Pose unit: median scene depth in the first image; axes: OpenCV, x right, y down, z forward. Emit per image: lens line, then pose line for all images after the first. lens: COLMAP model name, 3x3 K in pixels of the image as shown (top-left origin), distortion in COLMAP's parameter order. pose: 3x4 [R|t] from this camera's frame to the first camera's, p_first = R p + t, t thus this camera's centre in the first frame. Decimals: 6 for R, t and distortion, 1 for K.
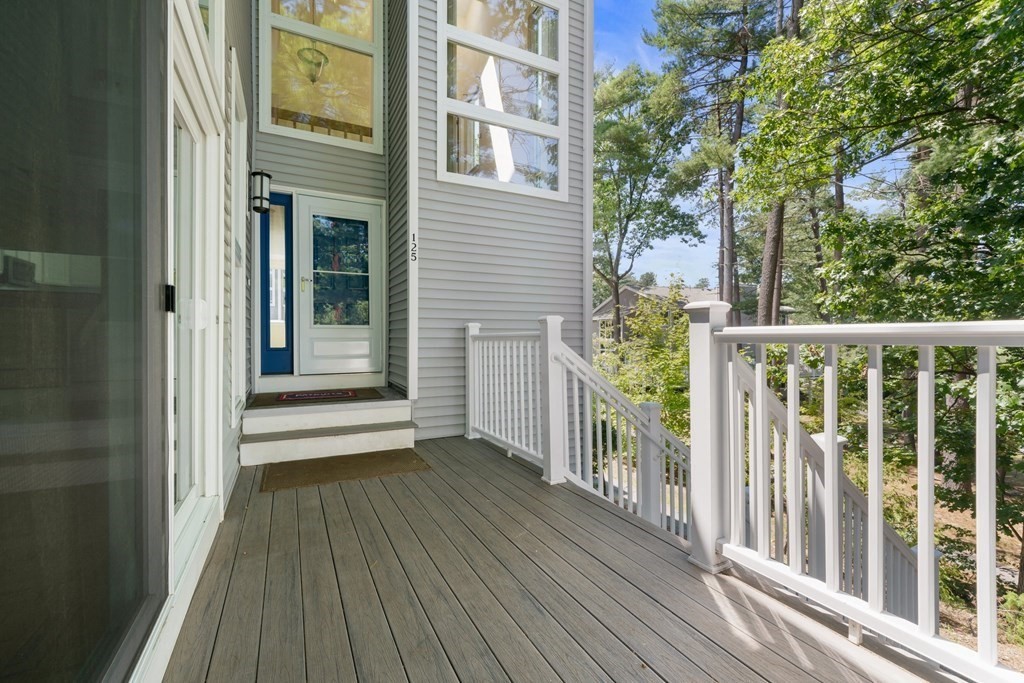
lens RADIAL K [[438.7, 0, 514.0], [0, 438.7, 336.8], [0, 0, 1]] dist [-0.002280, -0.000488]
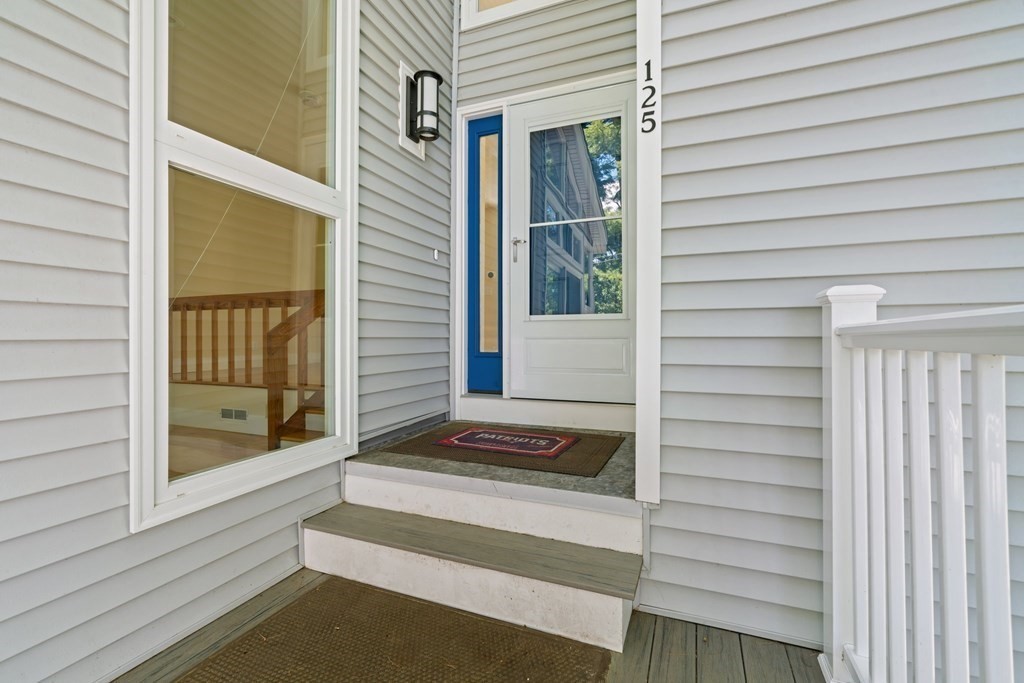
lens RADIAL K [[438.7, 0, 514.6], [0, 438.7, 334.9], [0, 0, 1]] dist [-0.002280, -0.000488]
pose [[0.653474, -0.004650, -0.756934, -0.019258], [-0.002166, 0.999966, -0.008013, 0.003371], [0.756945, 0.006876, 0.653442, 0.645671]]
